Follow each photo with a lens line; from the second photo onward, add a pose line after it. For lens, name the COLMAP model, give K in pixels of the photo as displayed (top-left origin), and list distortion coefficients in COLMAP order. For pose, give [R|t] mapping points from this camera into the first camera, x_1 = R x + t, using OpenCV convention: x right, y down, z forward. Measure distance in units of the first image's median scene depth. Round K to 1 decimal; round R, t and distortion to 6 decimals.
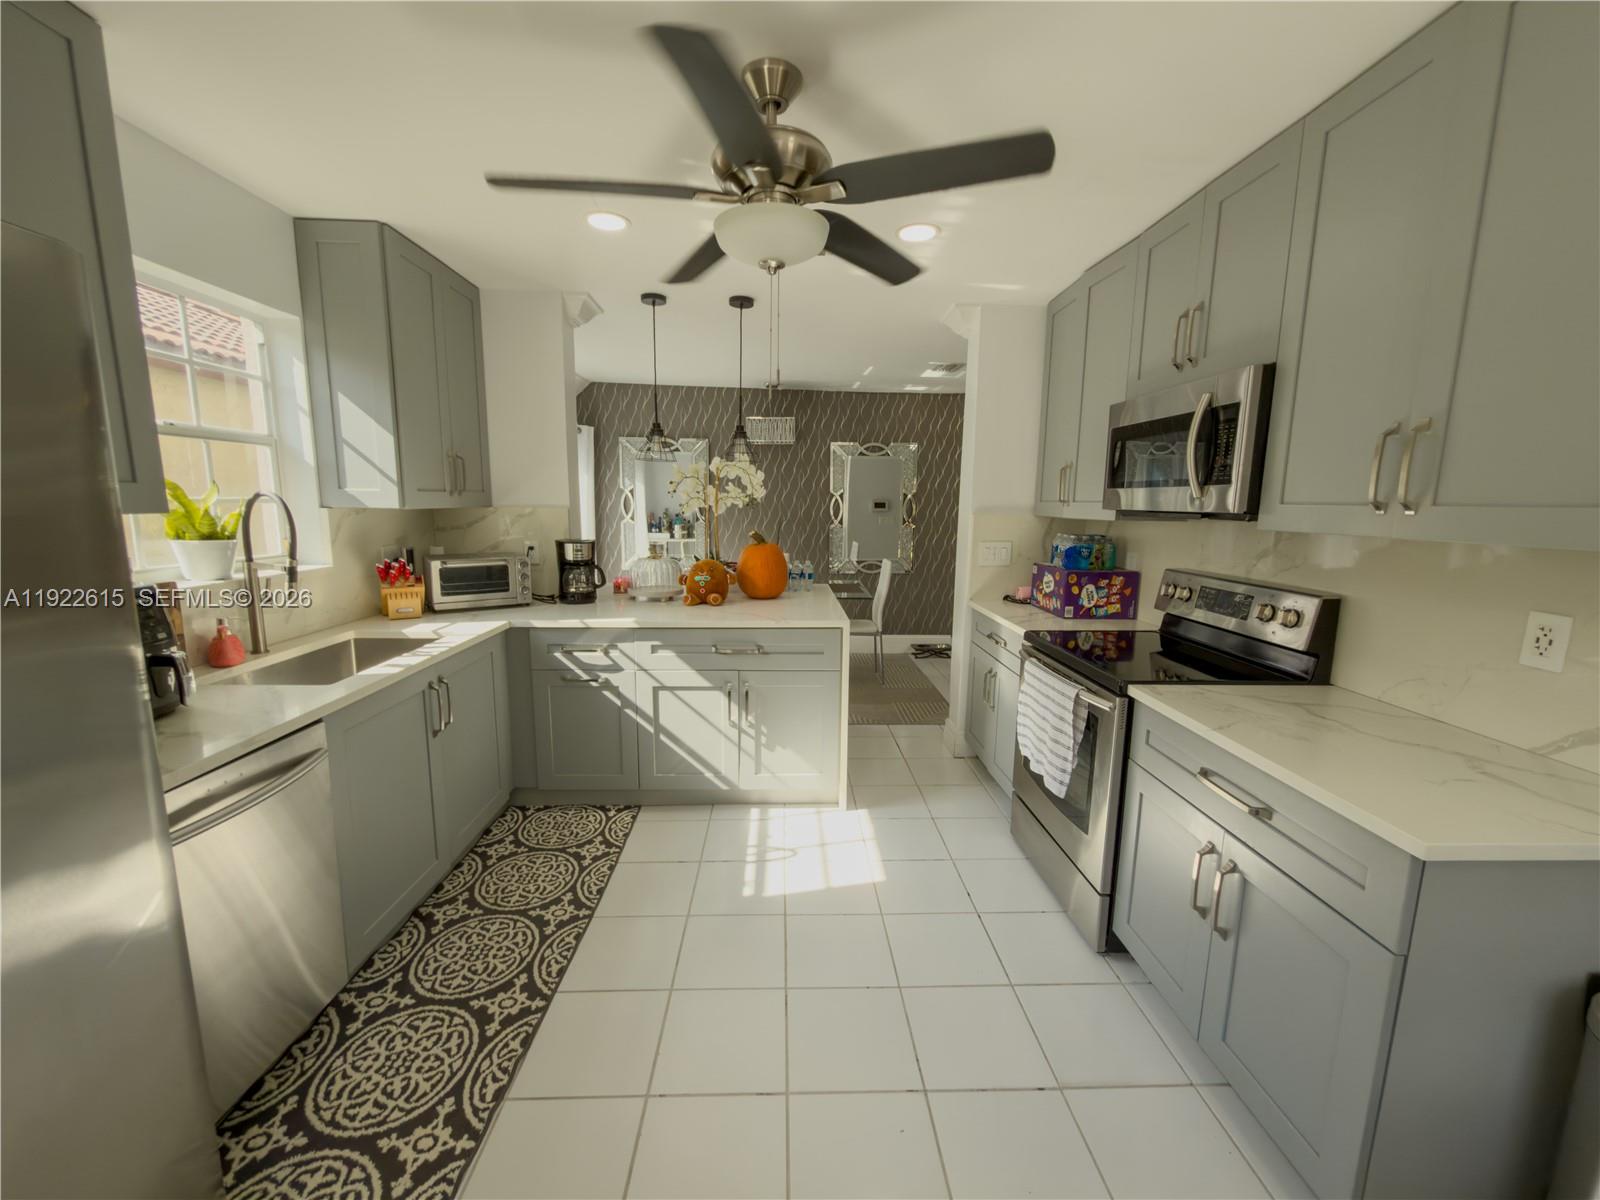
lens RADIAL K [[633.3, 0, 787.5], [0, 633.3, 599.7], [0, 0, 1]] dist [-0.001325, 0.000494]
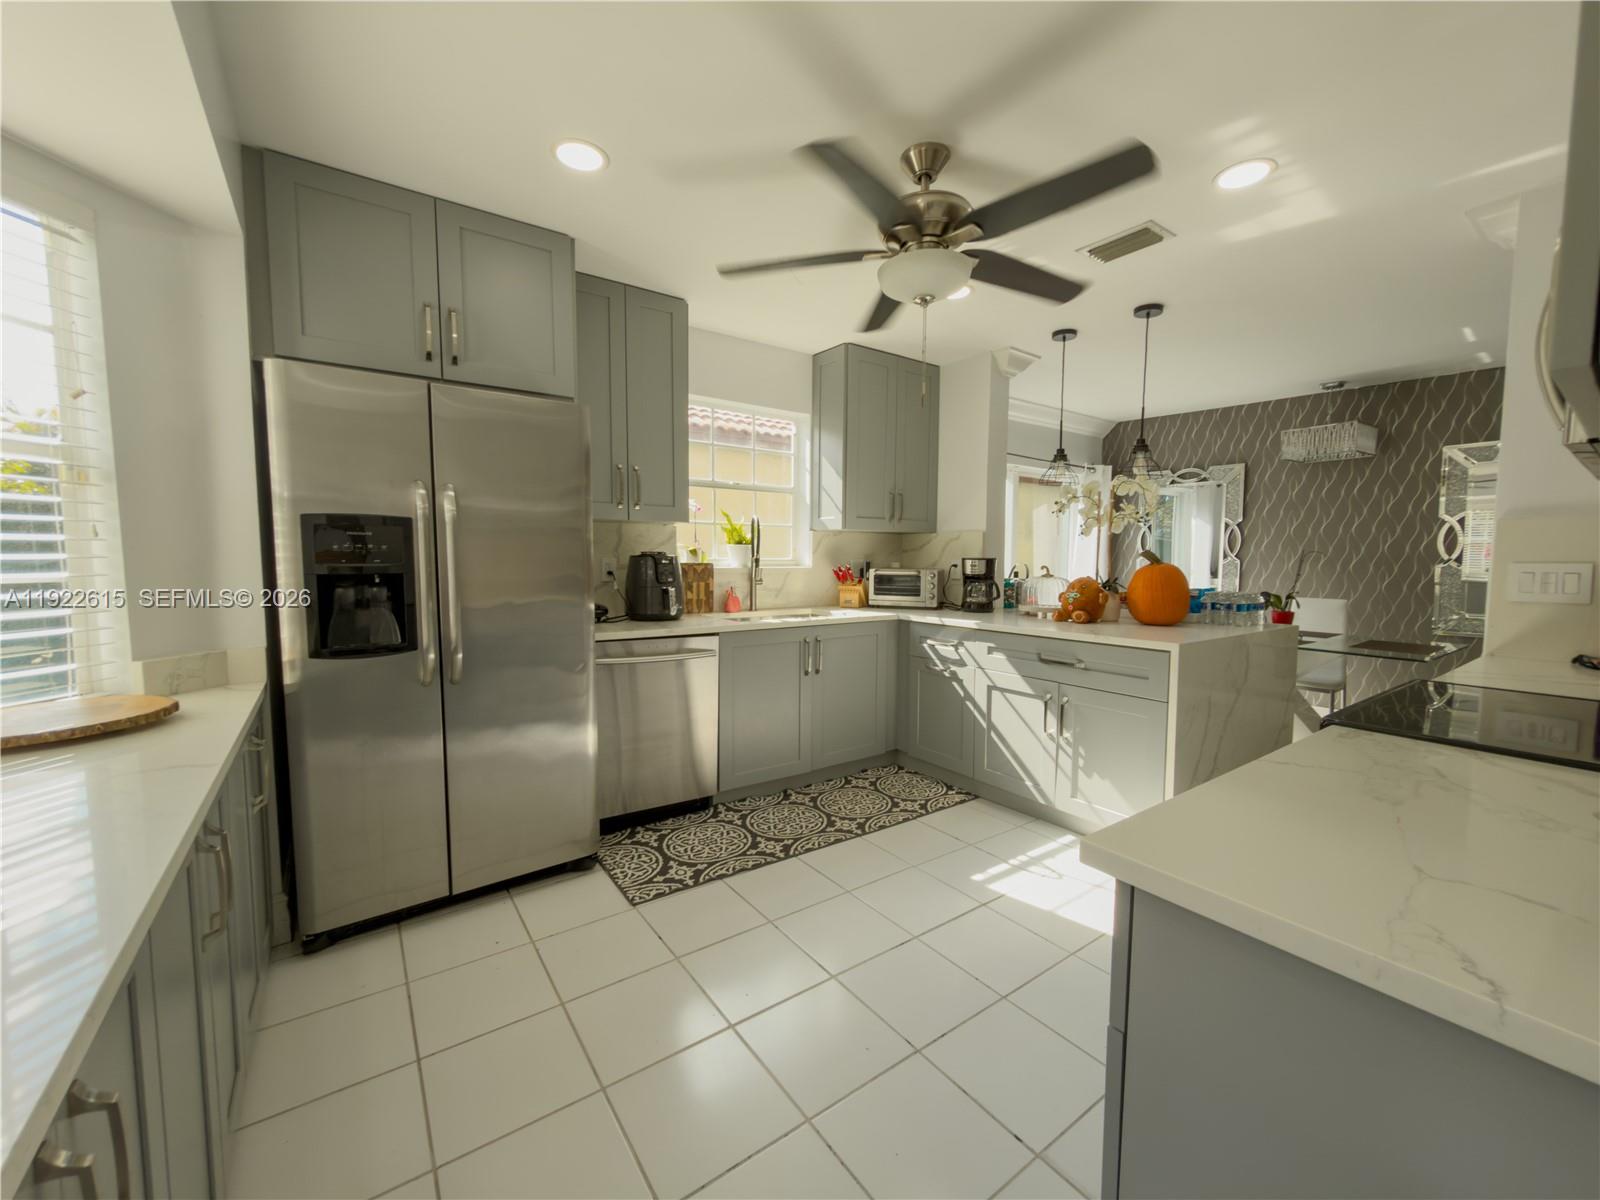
lens RADIAL K [[633.3, 0, 807.4], [0, 633.3, 603.1], [0, 0, 1]] dist [-0.001325, 0.000494]
pose [[0.564946, 0.057101, -0.823150, 0.509240], [-0.133281, 0.990817, -0.022742, 0.063845], [0.814292, 0.122558, 0.567369, 0.107896]]
